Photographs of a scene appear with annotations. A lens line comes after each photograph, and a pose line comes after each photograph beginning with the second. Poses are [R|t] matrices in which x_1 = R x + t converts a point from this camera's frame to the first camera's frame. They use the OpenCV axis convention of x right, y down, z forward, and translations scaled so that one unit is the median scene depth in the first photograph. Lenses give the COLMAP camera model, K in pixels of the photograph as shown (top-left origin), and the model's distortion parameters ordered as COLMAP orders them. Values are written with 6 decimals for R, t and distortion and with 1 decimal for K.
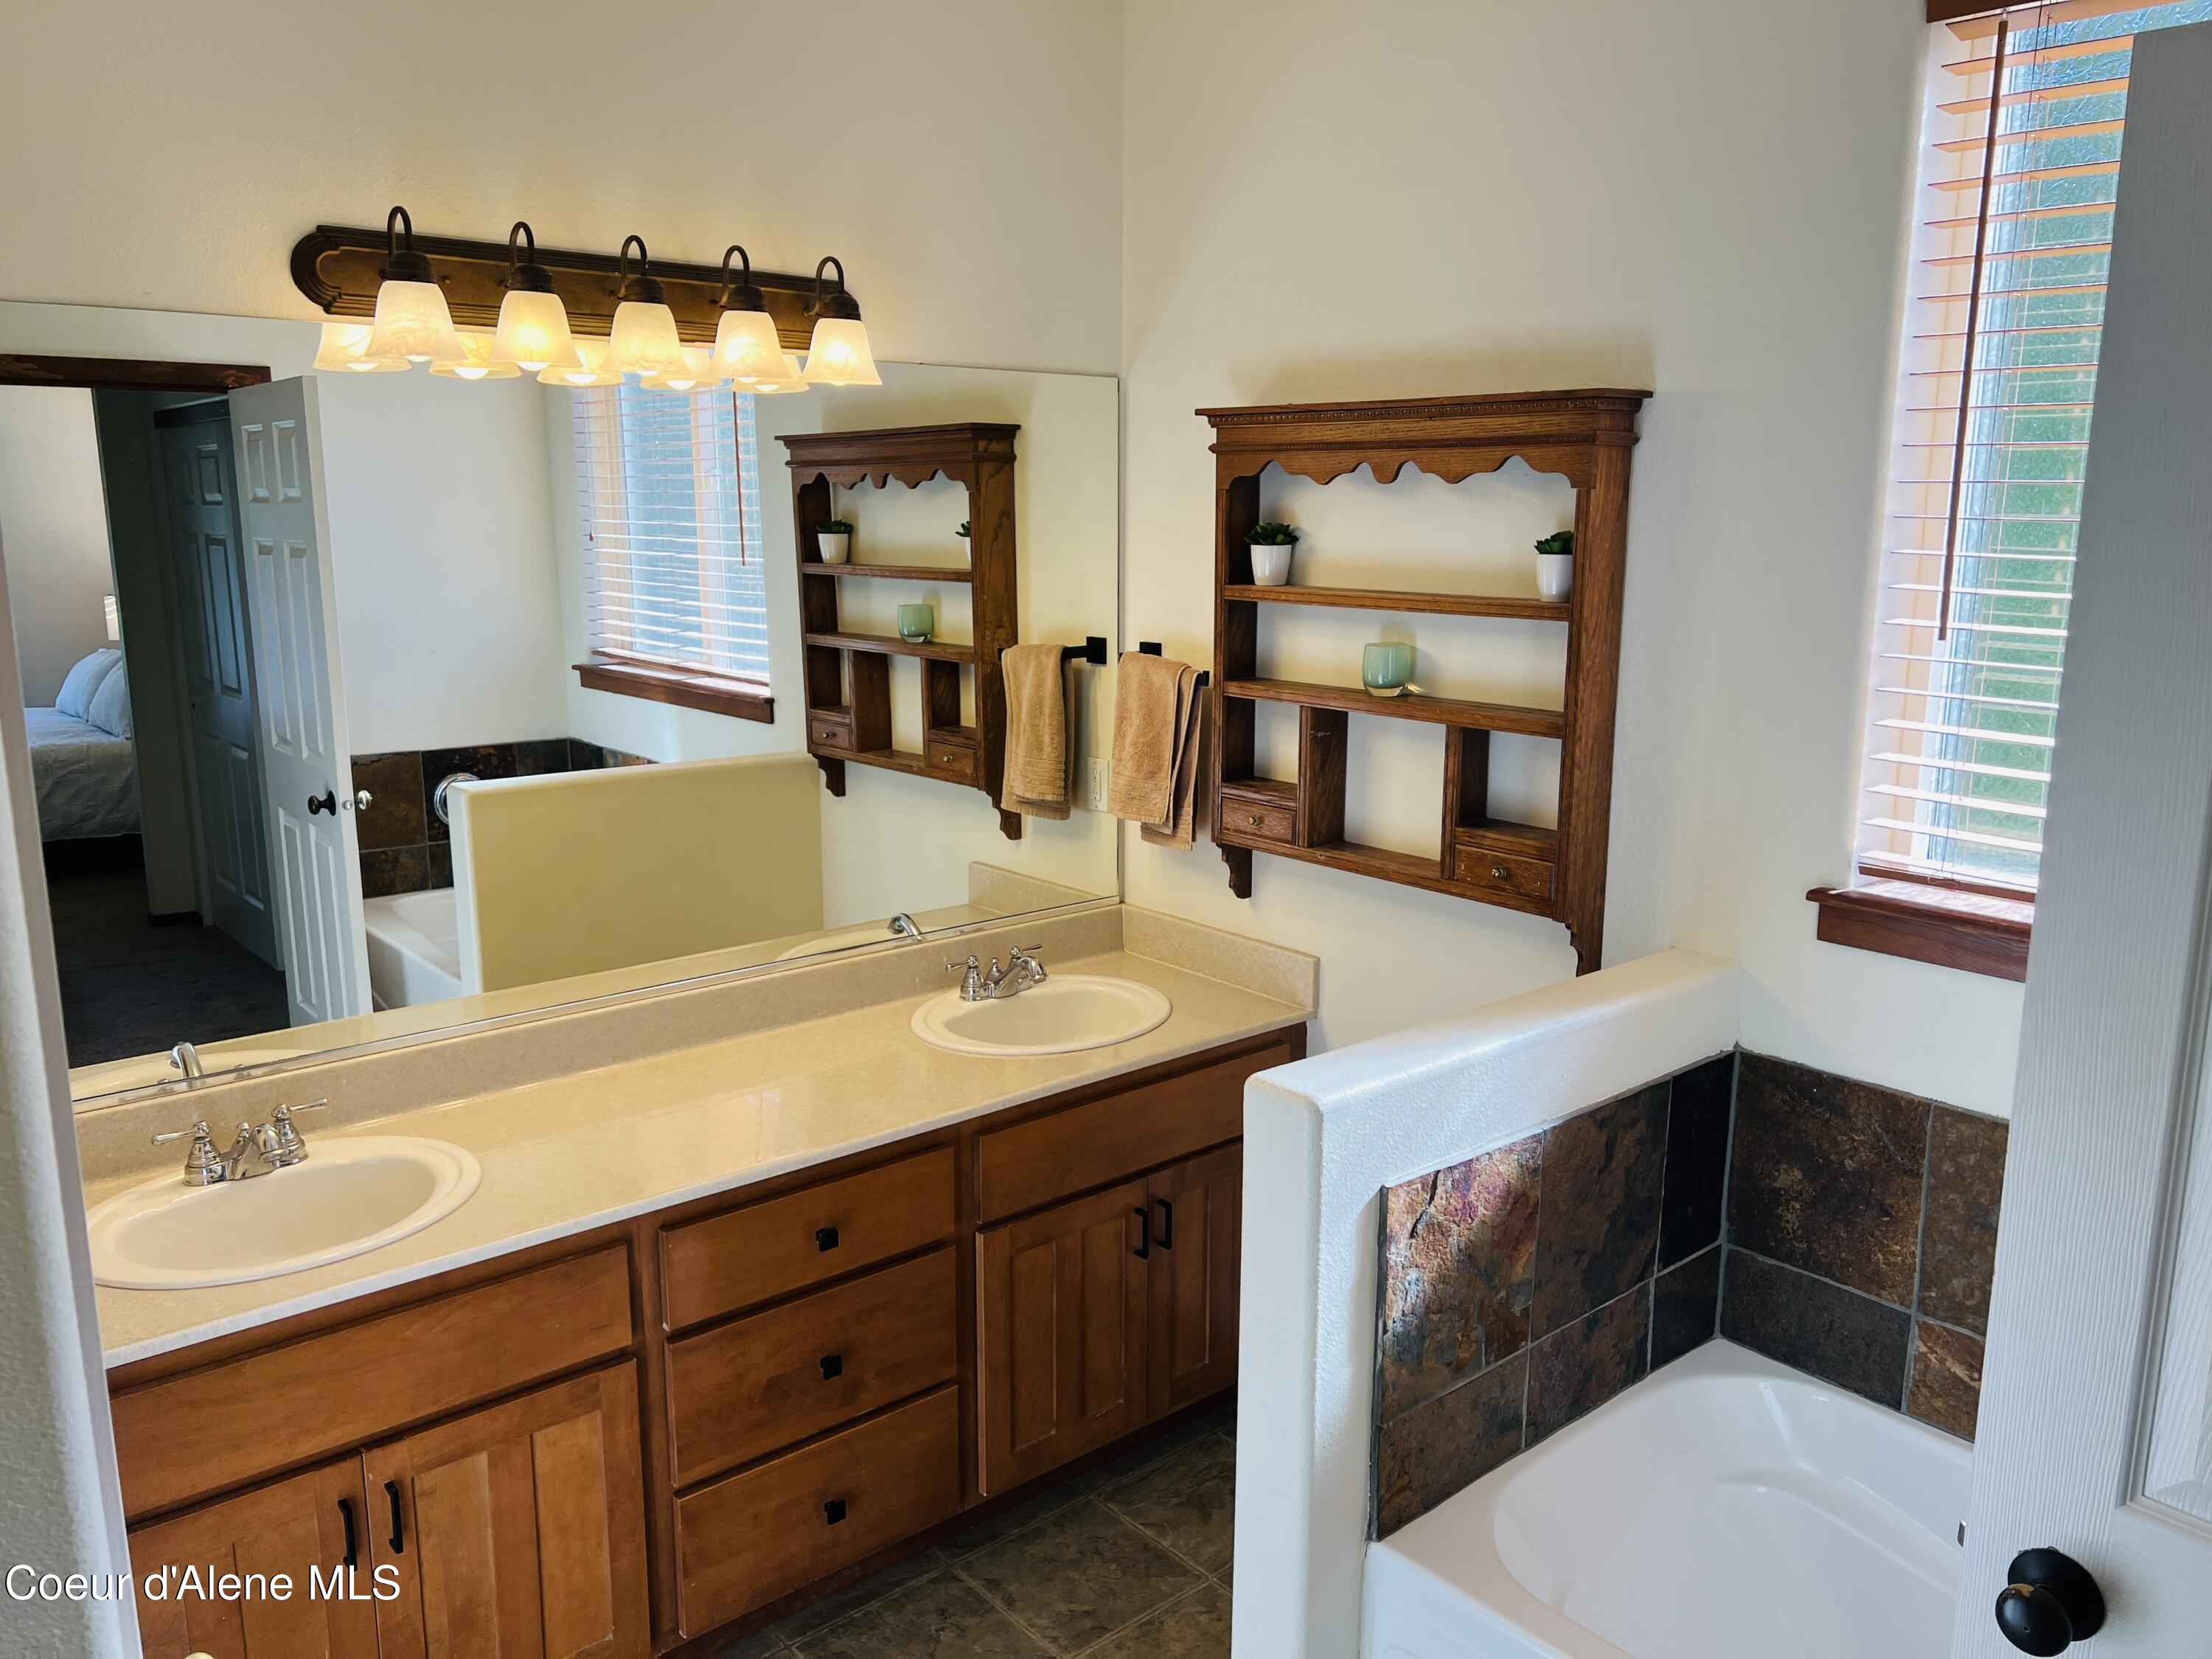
lens RADIAL K [[1680.7, 0, 1105.7], [0, 1680.7, 833.0], [0, 0, 1]] dist [0.063318, -0.060858]
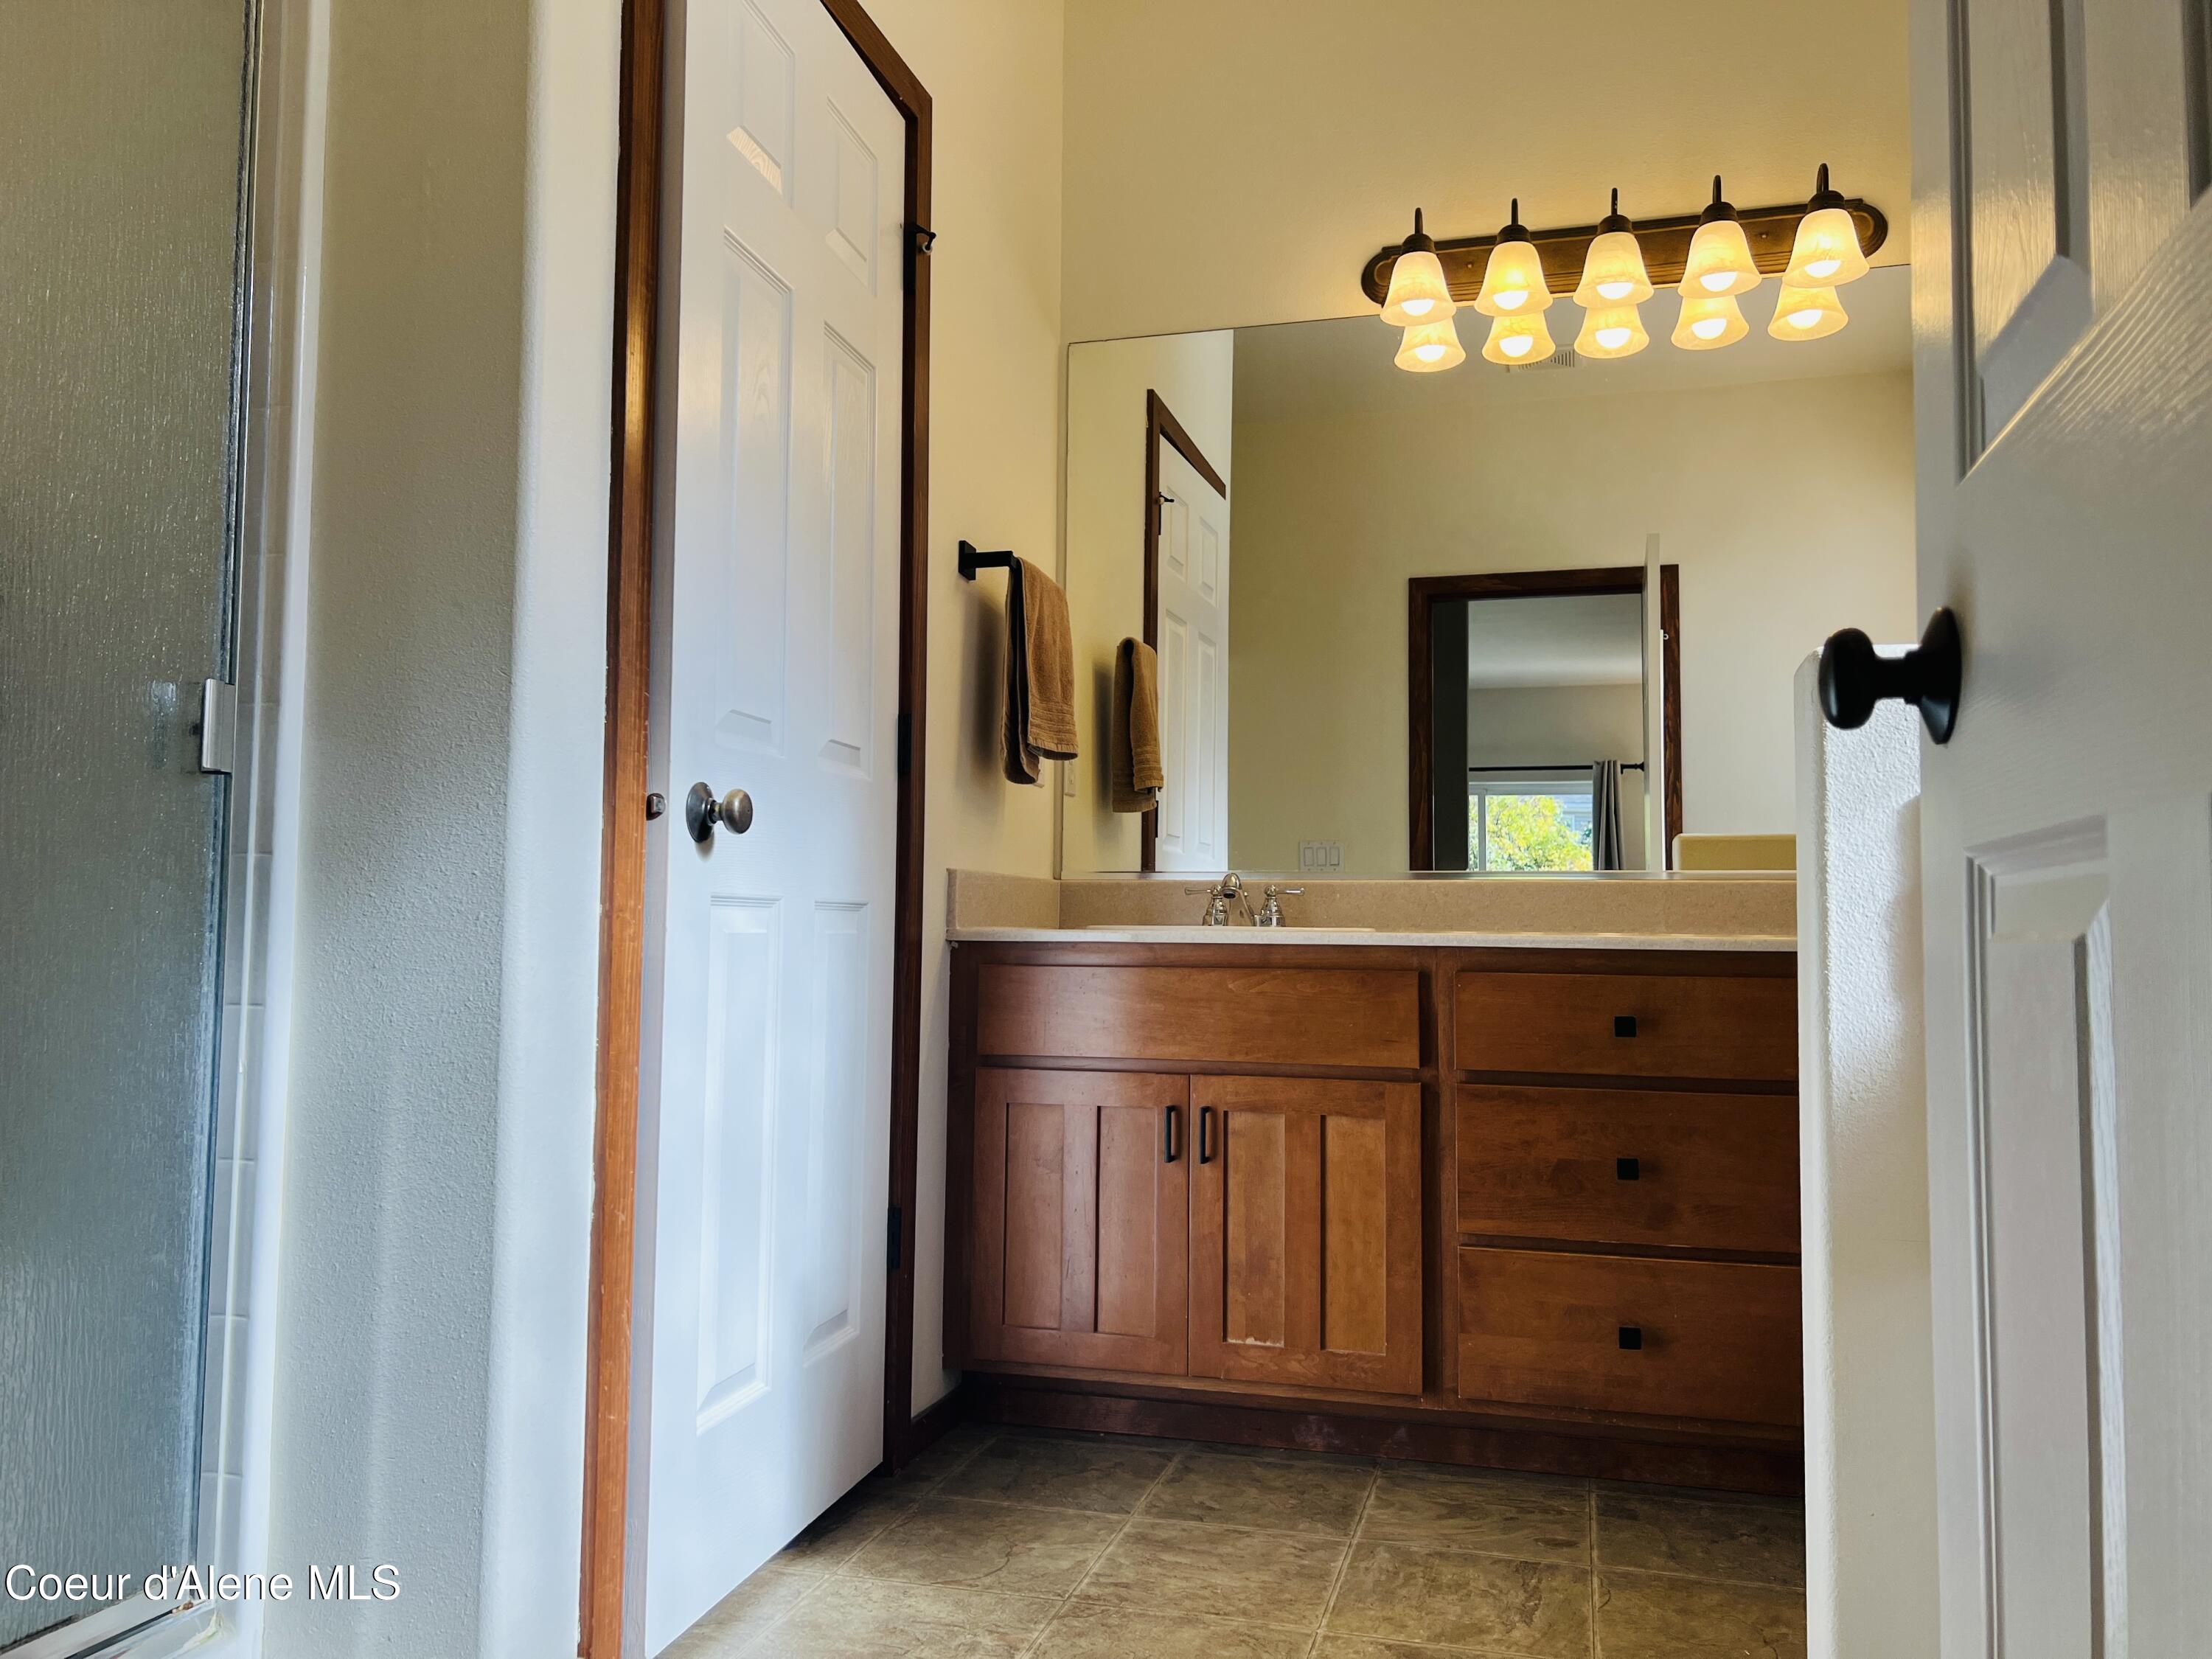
lens RADIAL K [[1680.7, 0, 1106.9], [0, 1680.7, 826.2], [0, 0, 1]] dist [0.063318, -0.060858]
pose [[0.559729, -0.052393, -0.827018, 0.517344], [-0.177744, 0.967181, -0.181570, 0.381922], [0.809389, 0.248628, 0.532047, 0.214088]]
